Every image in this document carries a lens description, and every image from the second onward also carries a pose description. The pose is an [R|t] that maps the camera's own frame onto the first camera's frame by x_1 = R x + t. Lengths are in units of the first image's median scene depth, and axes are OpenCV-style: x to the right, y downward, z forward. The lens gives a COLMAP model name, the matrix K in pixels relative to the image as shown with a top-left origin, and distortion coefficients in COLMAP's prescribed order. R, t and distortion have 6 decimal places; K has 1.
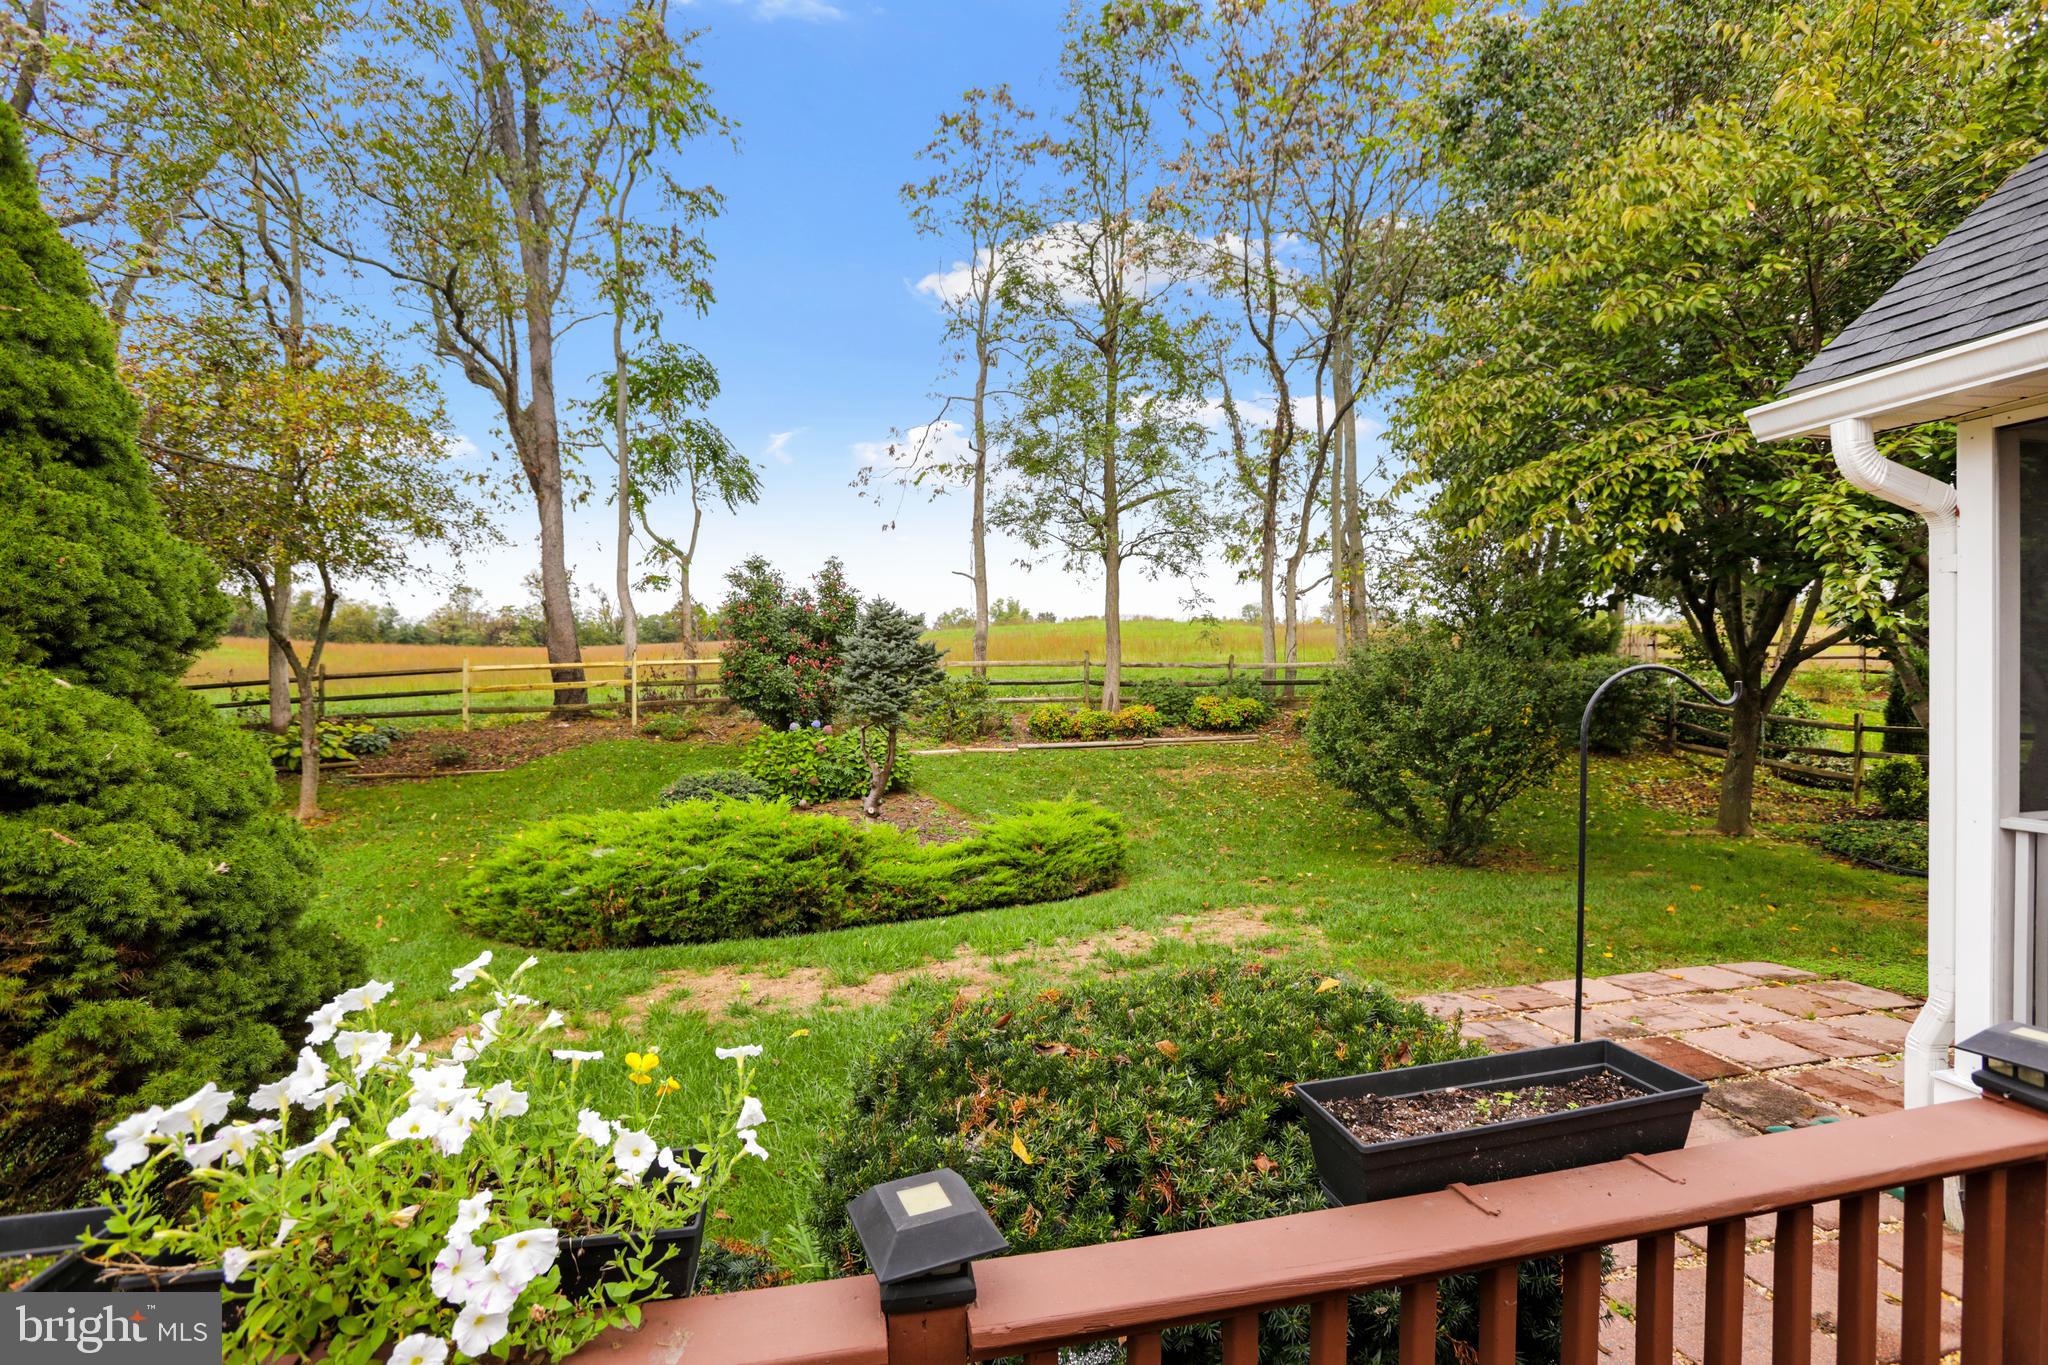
lens RADIAL K [[925.0, 0, 1034.8], [0, 925.0, 683.9], [0, 0, 1]] dist [-0.056190, 0.018527]
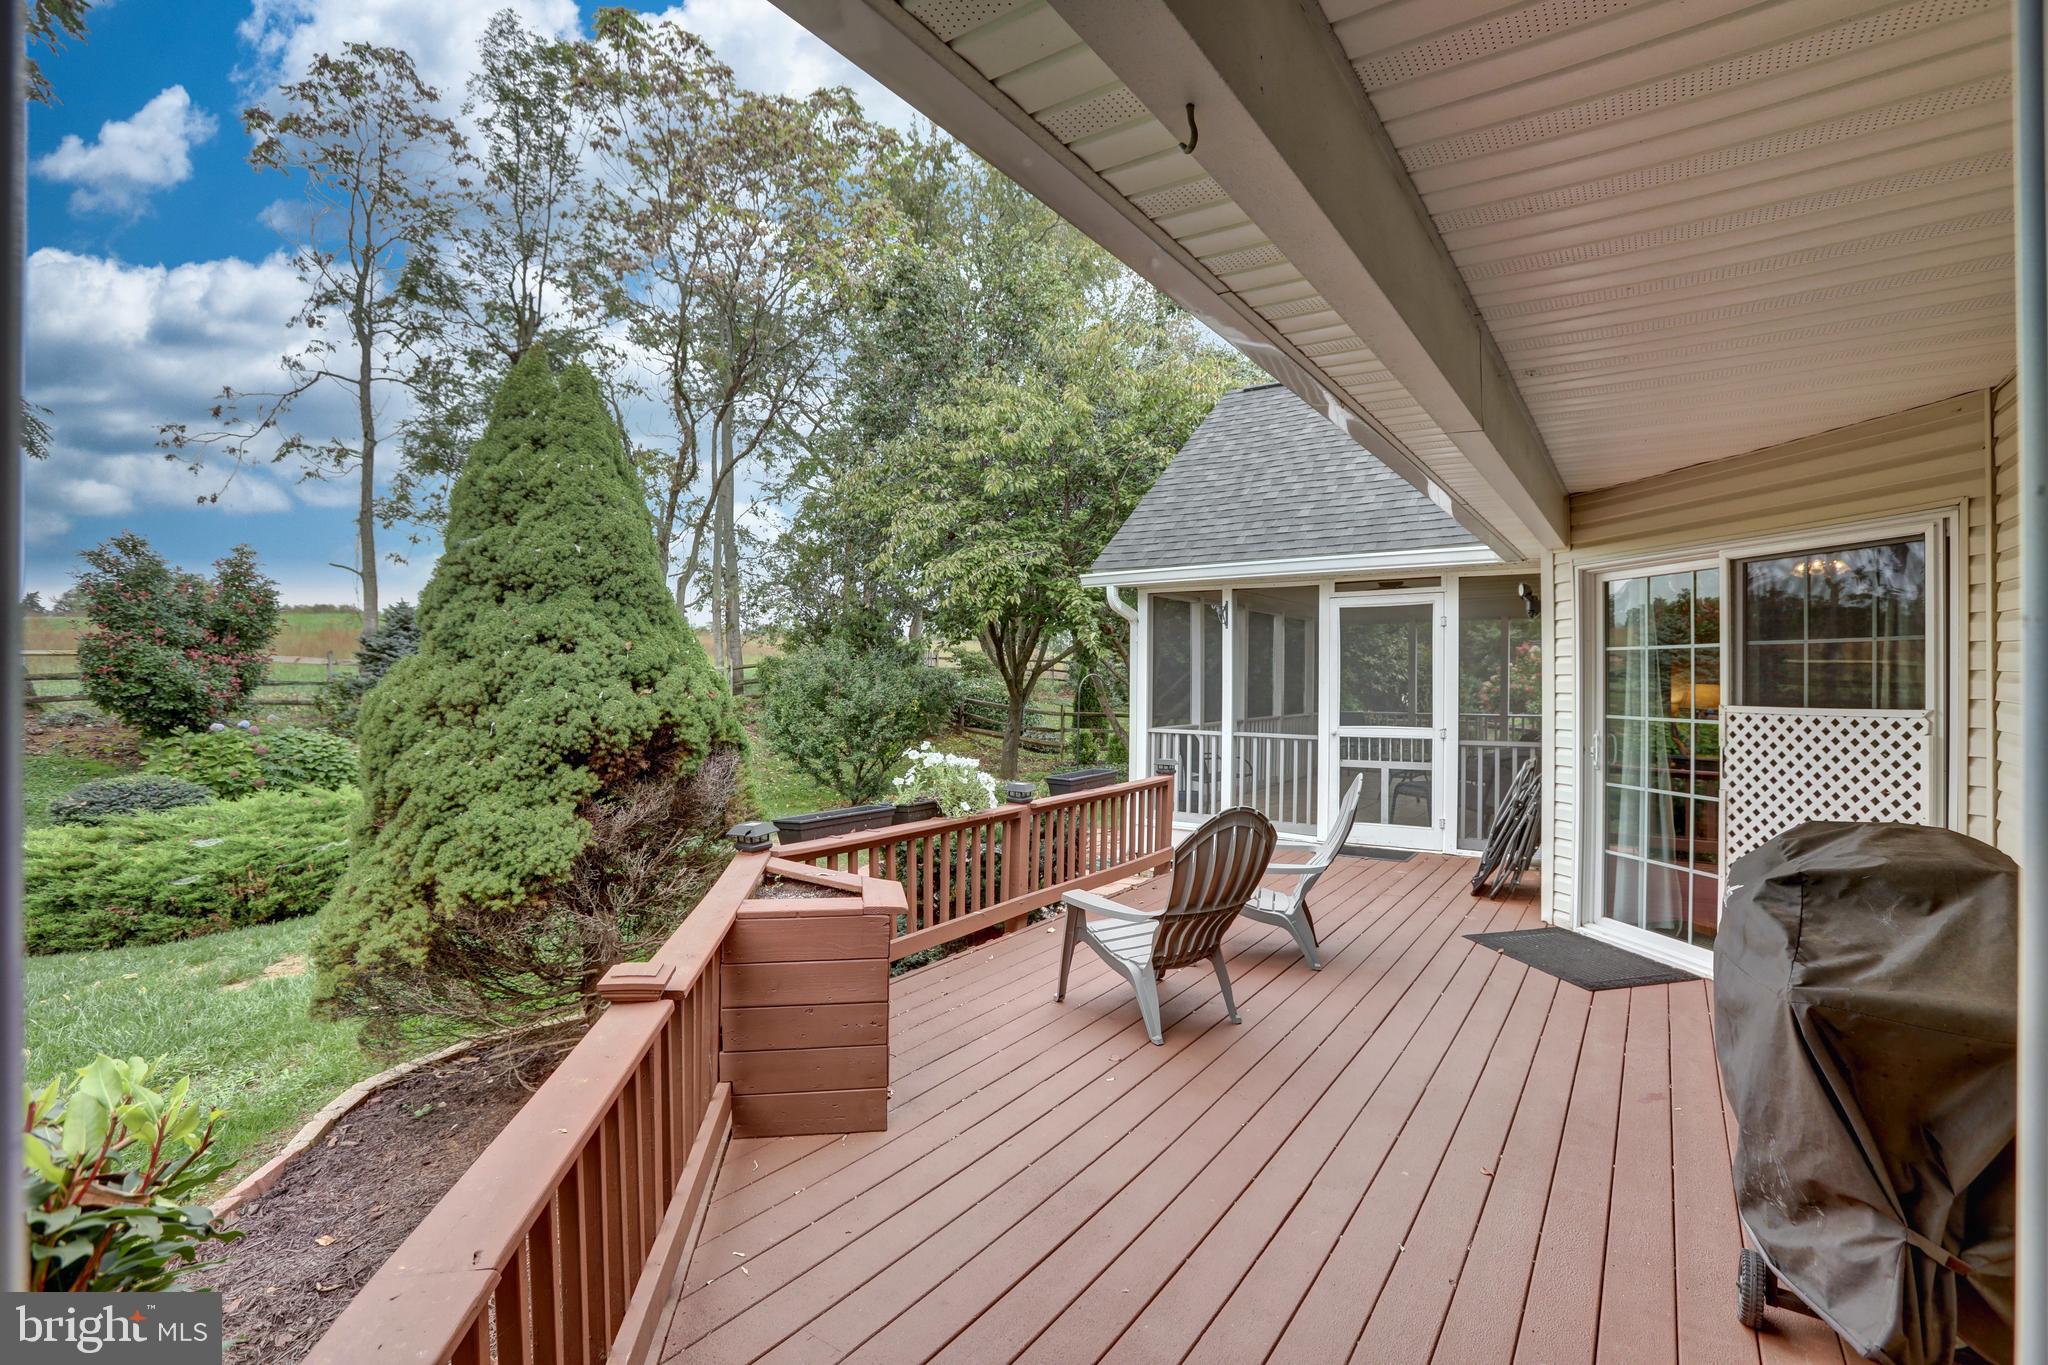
lens RADIAL K [[925.0, 0, 1025.5], [0, 925.0, 691.6], [0, 0, 1]] dist [-0.056190, 0.018527]
pose [[0.740806, 0.000862, 0.671718, -0.333744], [-0.002870, 0.999994, 0.001881, 0.007750], [-0.671713, -0.003321, 0.740804, -0.260268]]
